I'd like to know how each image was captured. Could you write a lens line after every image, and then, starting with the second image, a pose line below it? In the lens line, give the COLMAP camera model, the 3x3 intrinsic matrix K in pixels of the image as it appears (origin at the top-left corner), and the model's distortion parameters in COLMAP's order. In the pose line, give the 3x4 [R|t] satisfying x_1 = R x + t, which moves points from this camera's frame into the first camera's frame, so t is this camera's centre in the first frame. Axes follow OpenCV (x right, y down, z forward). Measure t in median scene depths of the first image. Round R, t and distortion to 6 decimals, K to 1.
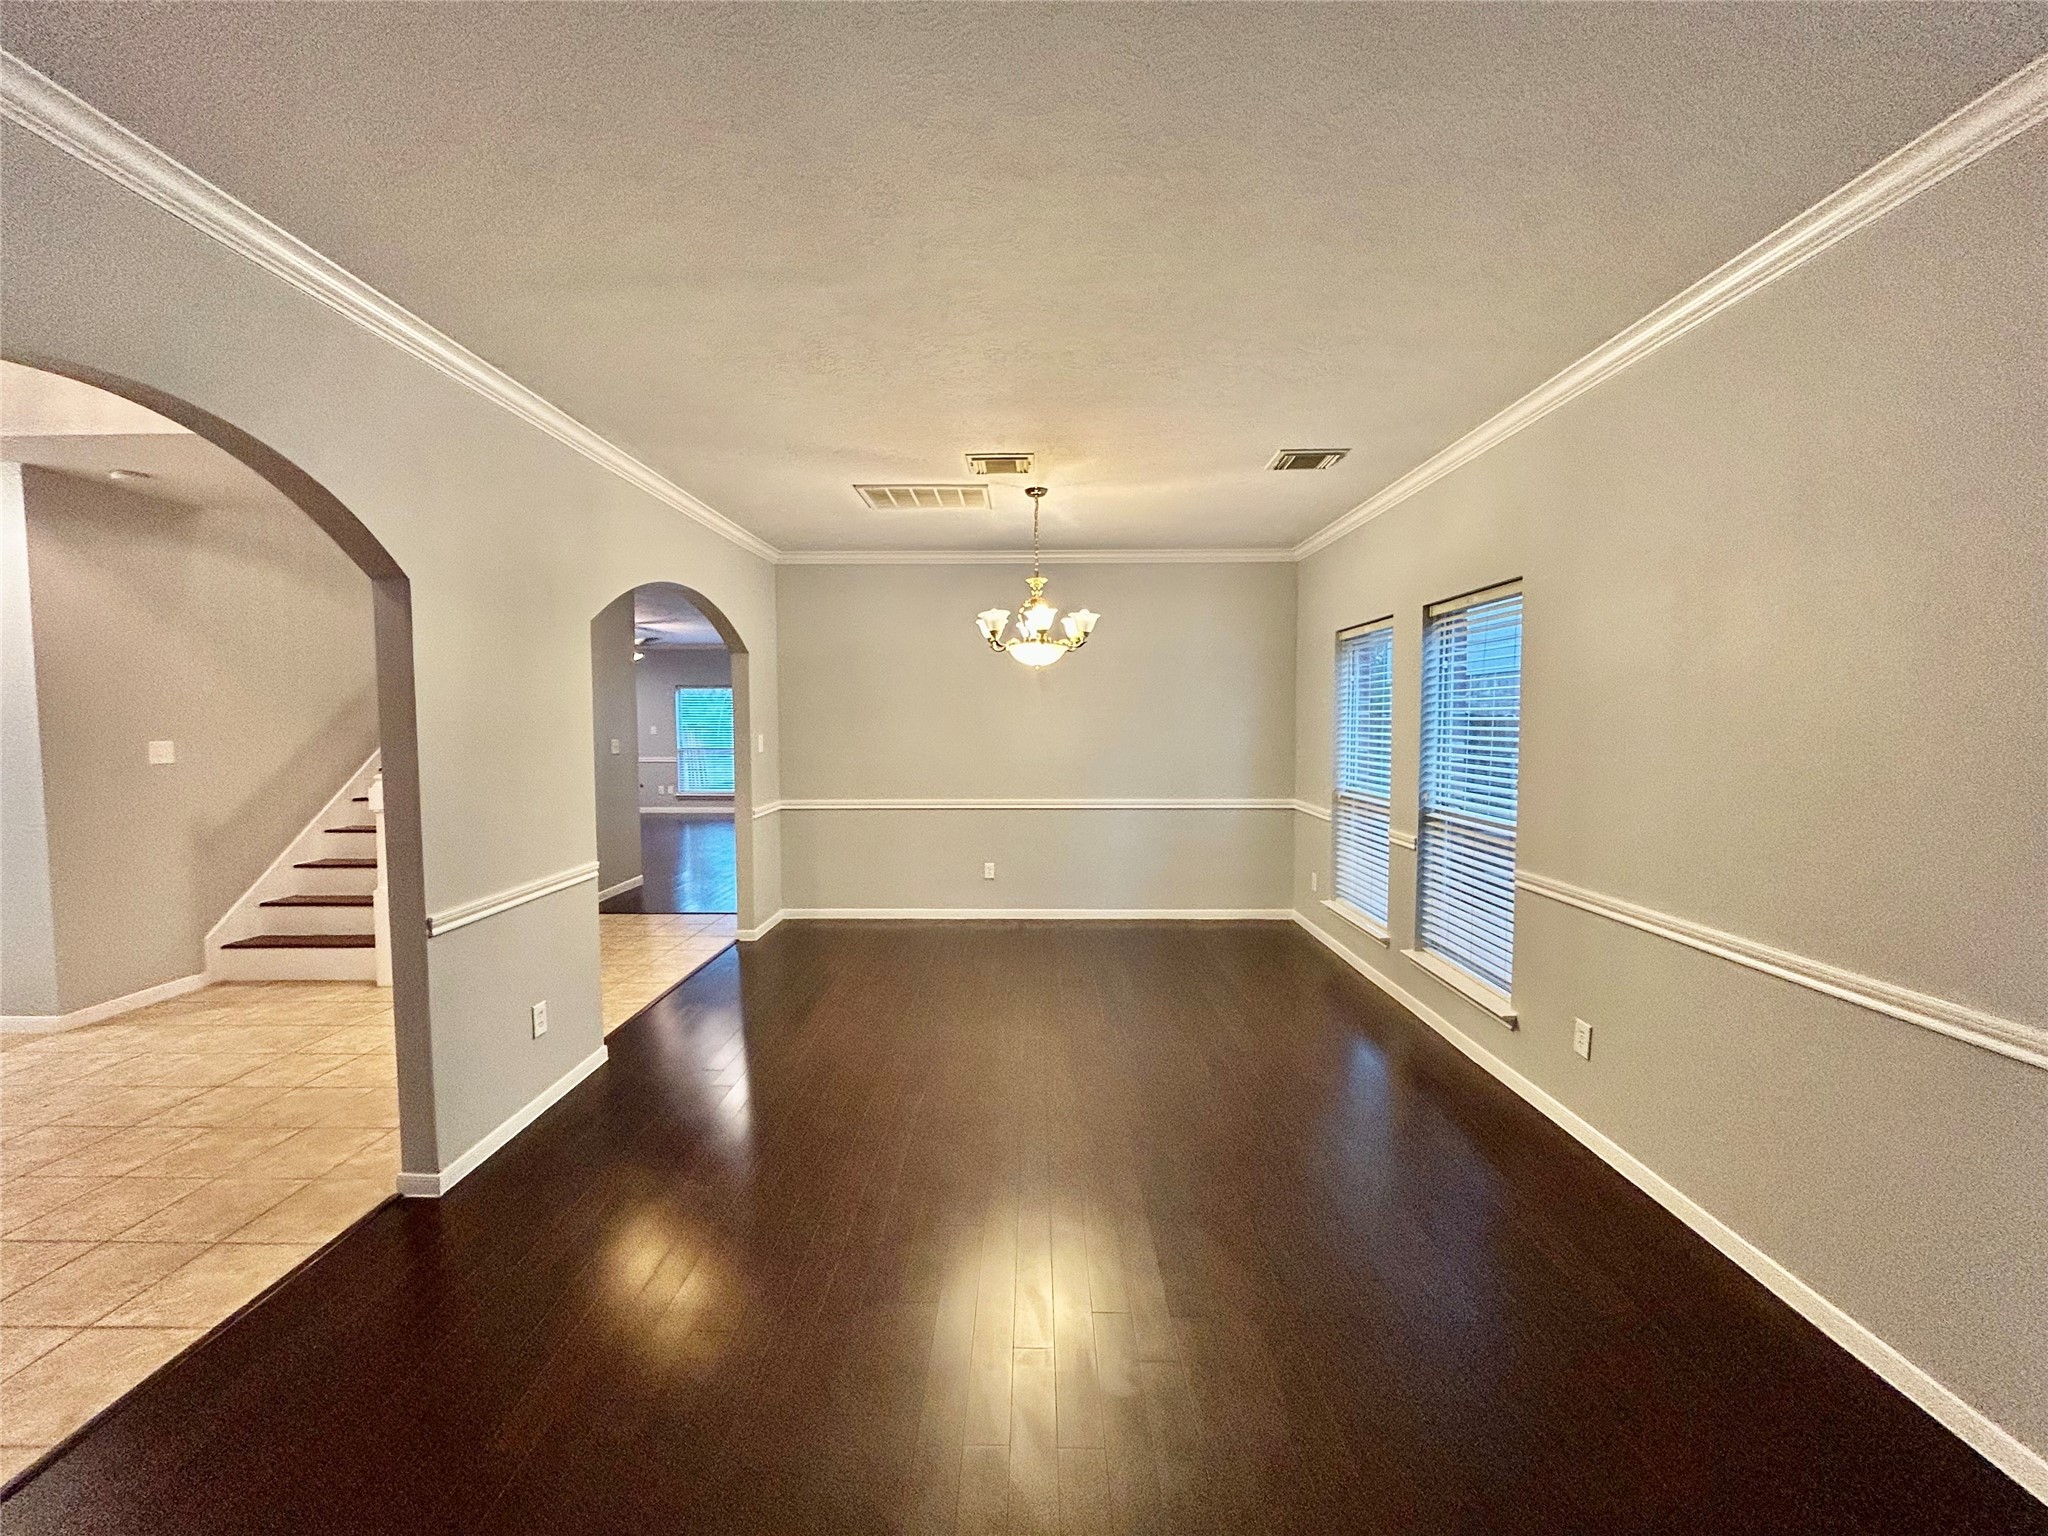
lens RADIAL K [[831.6, 0, 1022.3], [0, 831.6, 761.9], [0, 0, 1]] dist [0.000793, 0.000902]
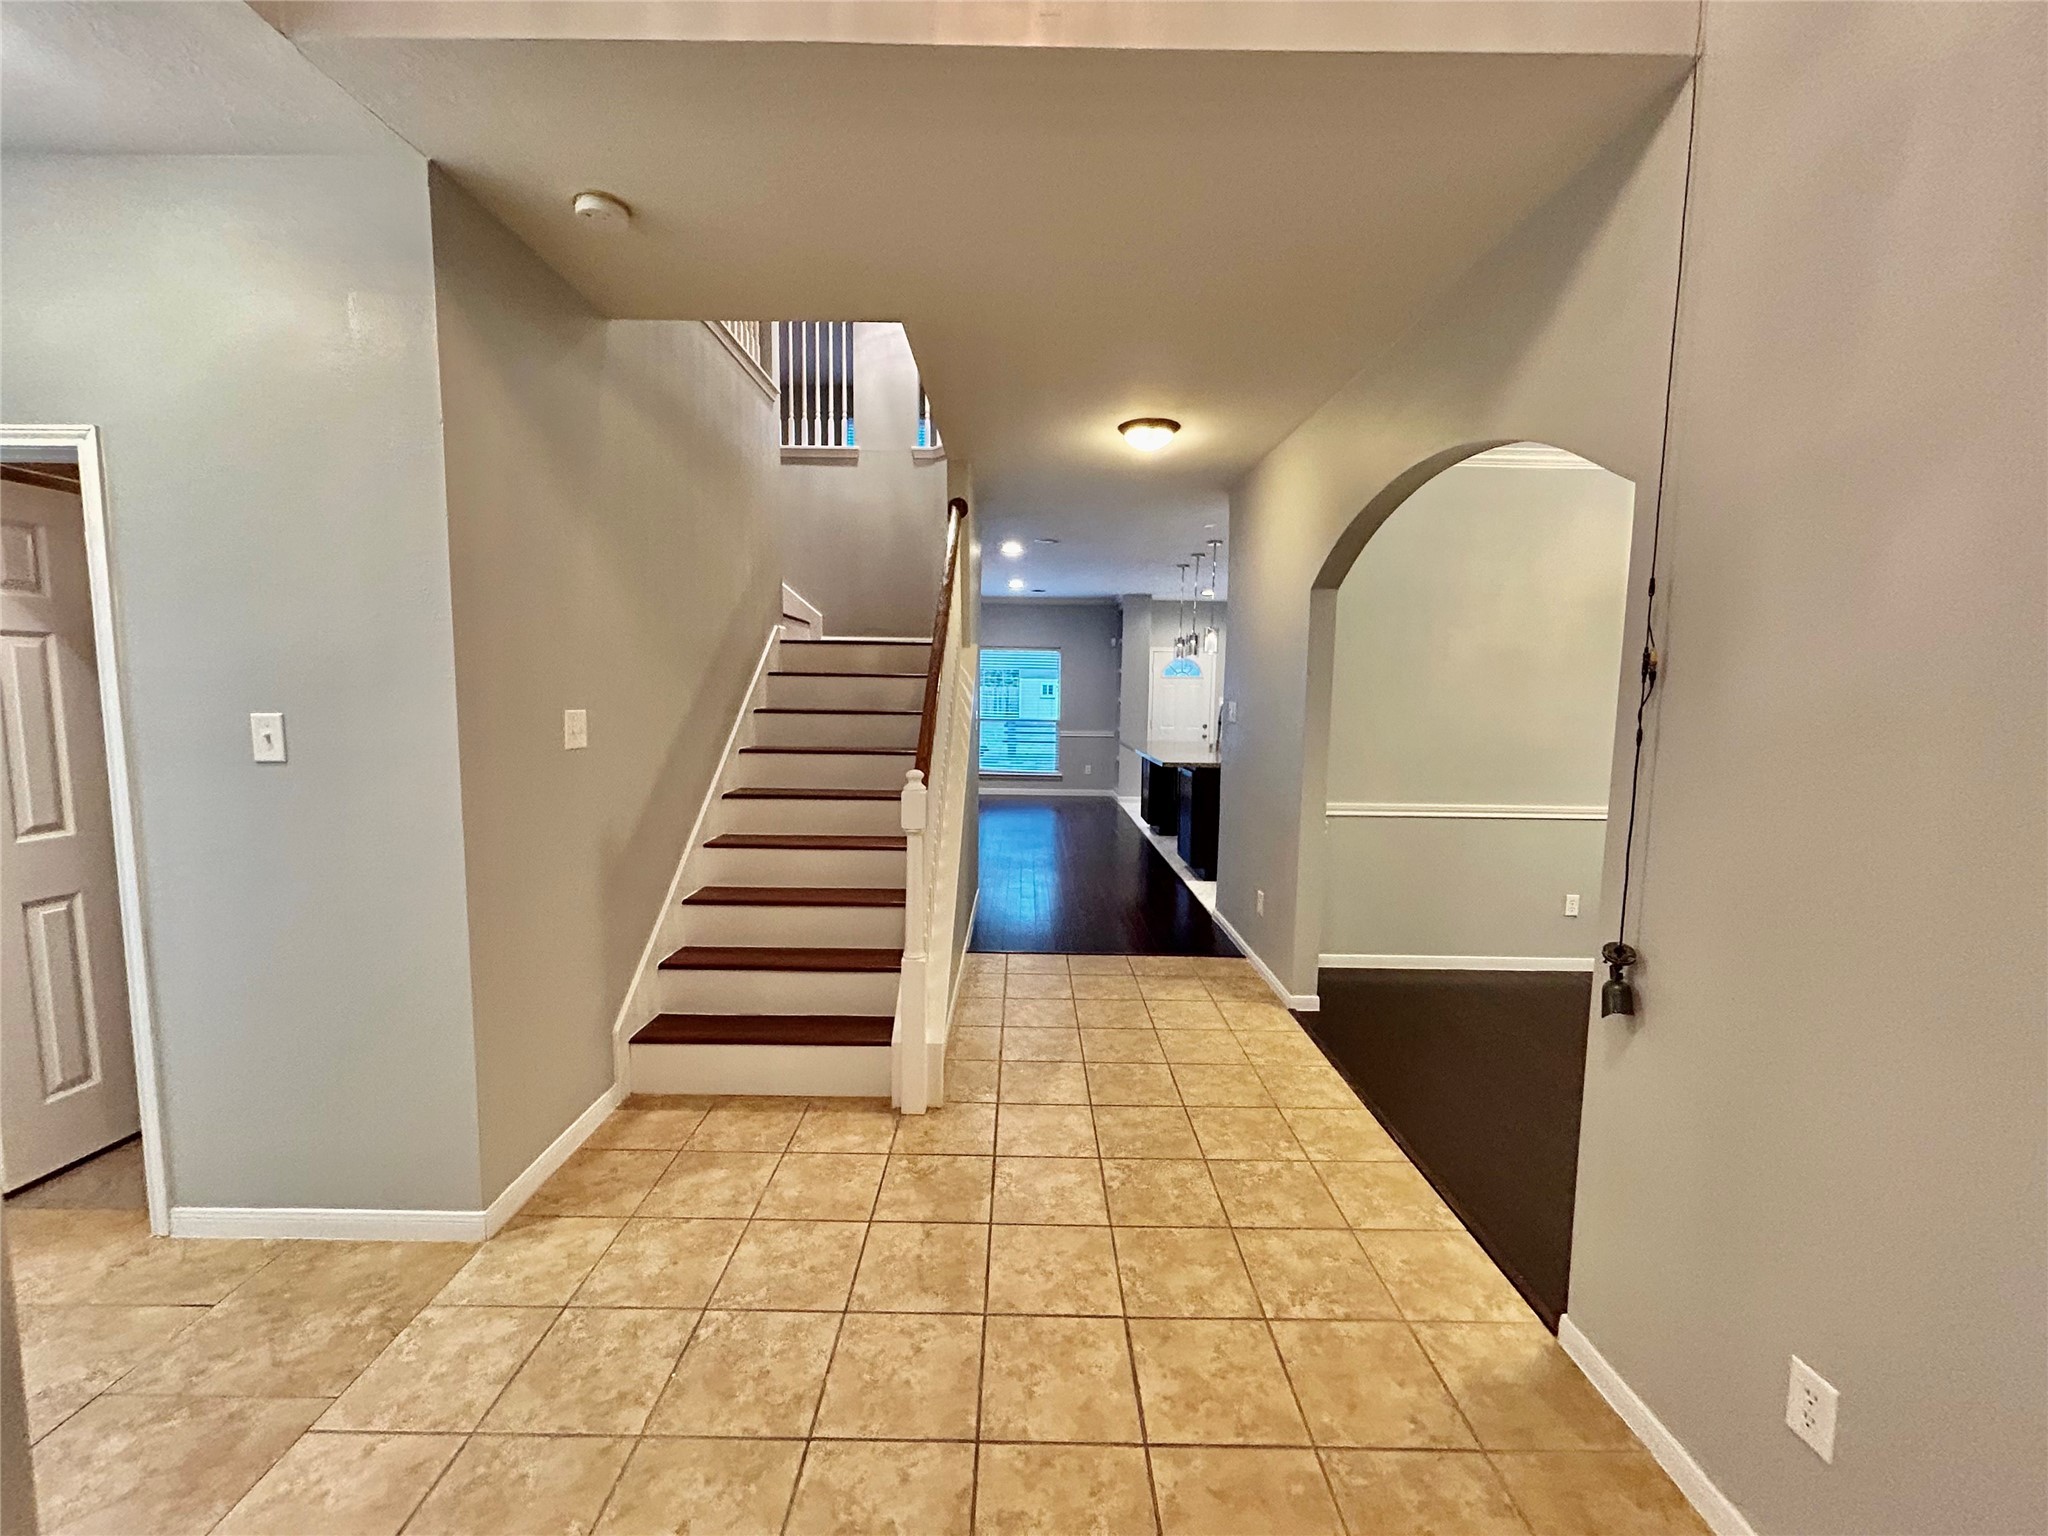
lens RADIAL K [[836.1, 0, 1026.4], [0, 836.1, 764.8], [0, 0, 1]] dist [-0.013926, 0.010477]
pose [[0.999732, 0.016738, 0.016007, -0.831440], [-0.017379, 0.999018, 0.040766, -0.017424], [-0.015309, -0.041033, 0.999040, 0.468636]]
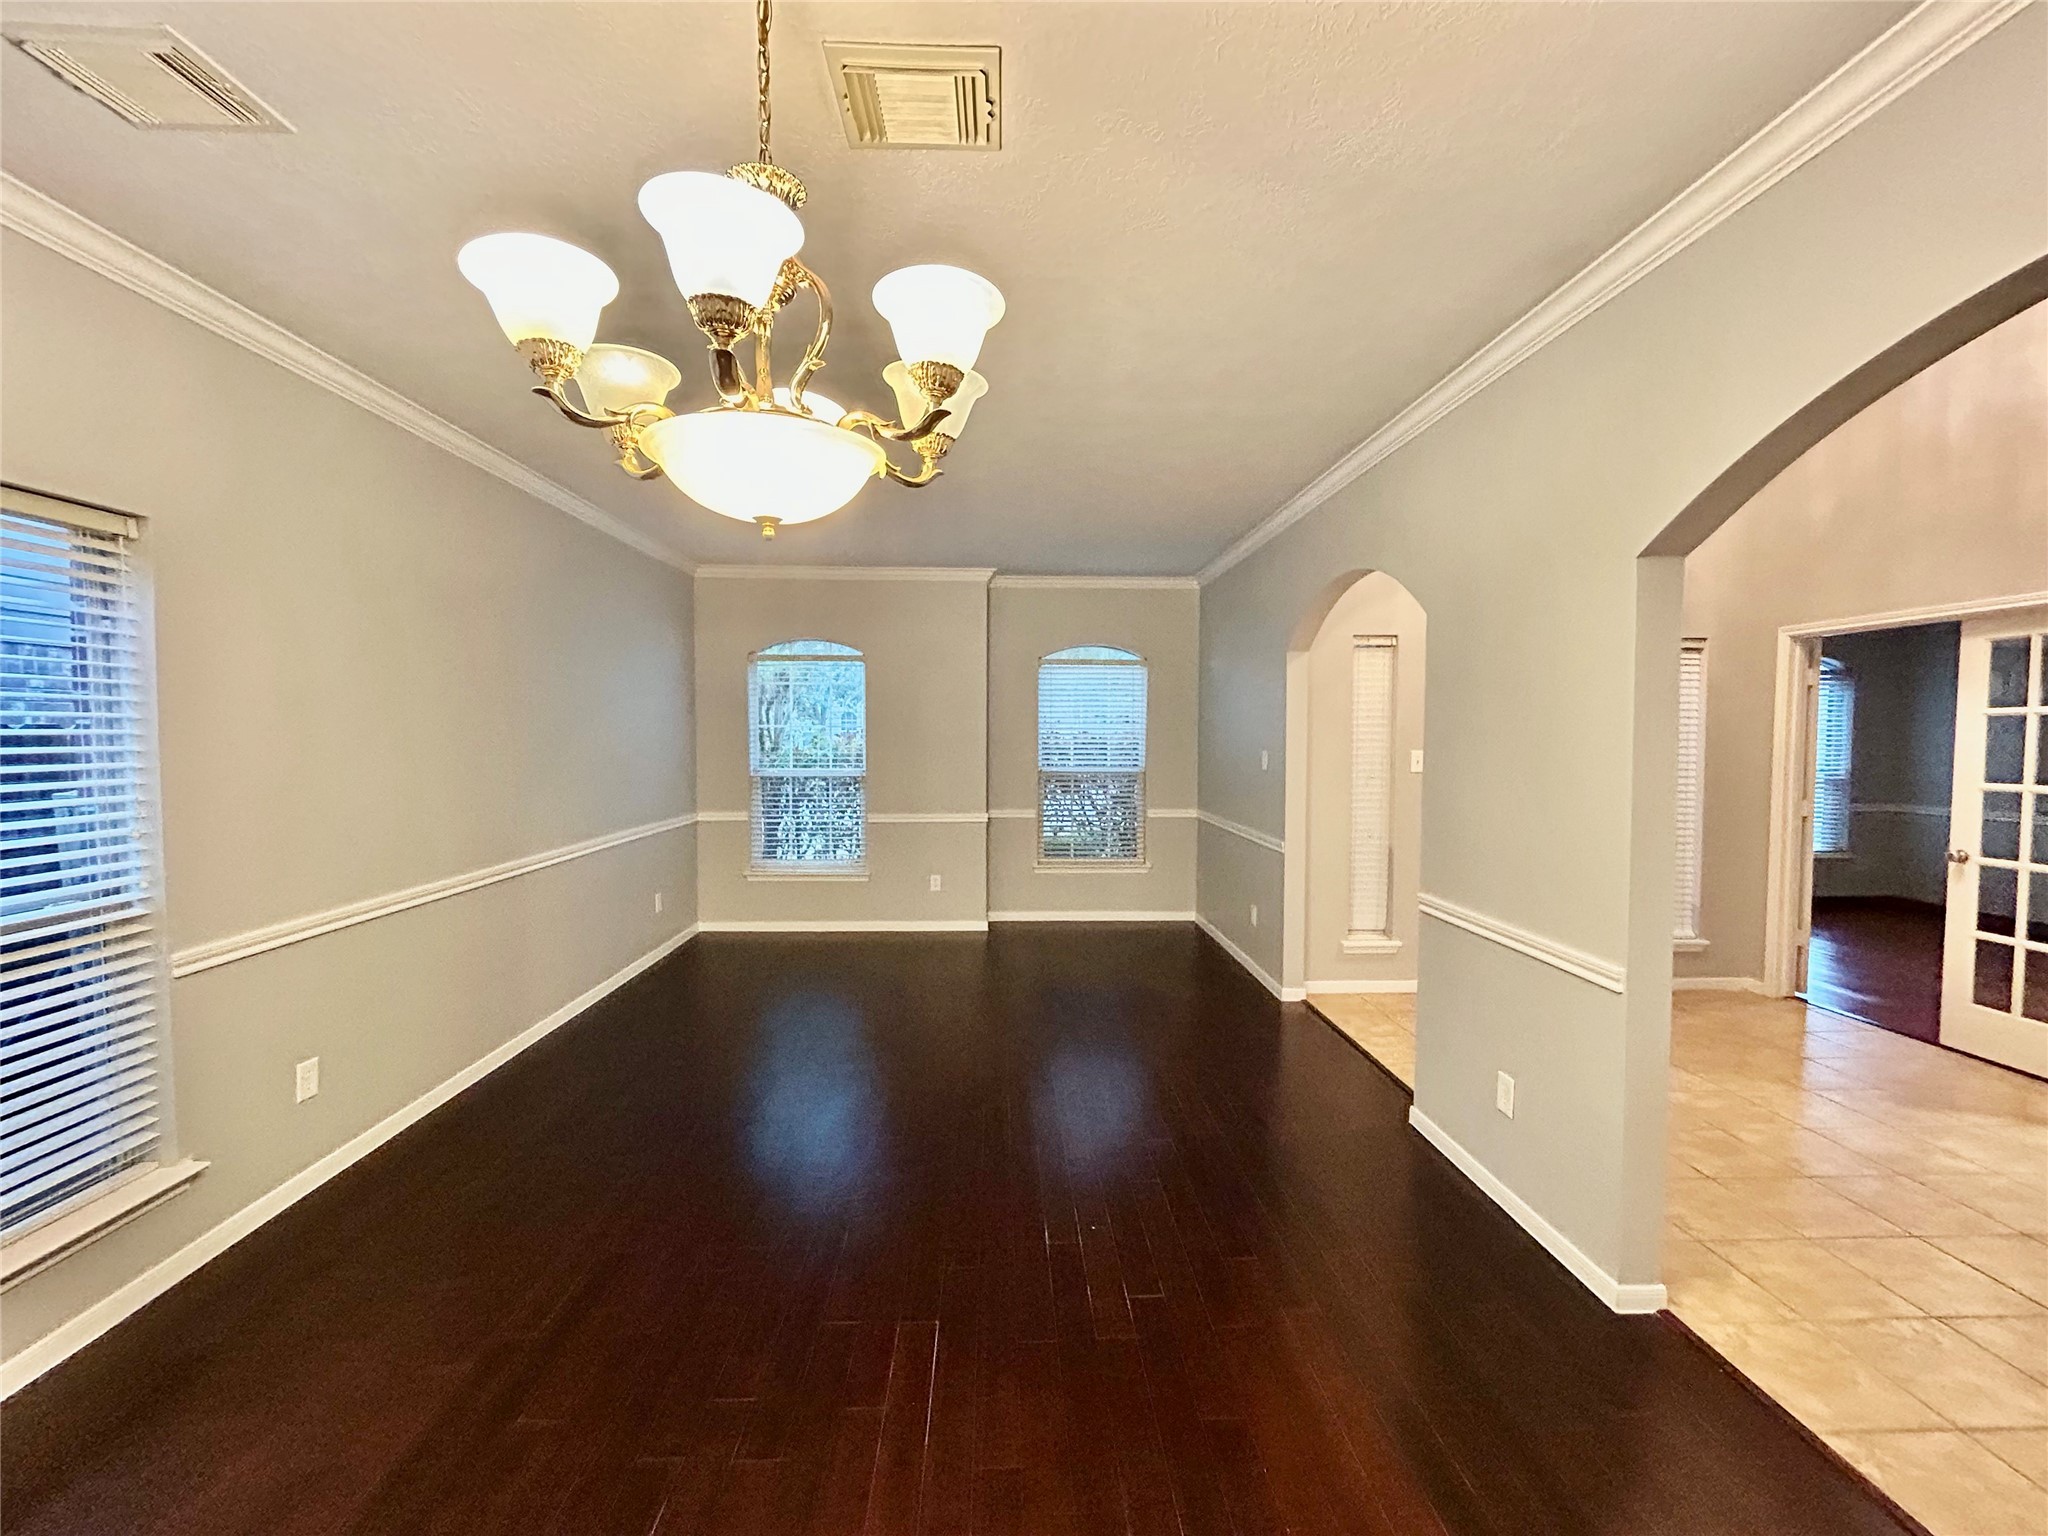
lens RADIAL K [[834.0, 0, 1017.5], [0, 834.0, 763.1], [0, 0, 1]] dist [-0.000390, 0.000671]
pose [[-0.999321, 0.003519, -0.036676, -0.051355], [0.000427, 0.996469, 0.083963, -0.071376], [0.036842, 0.083890, -0.995794, 1.450278]]
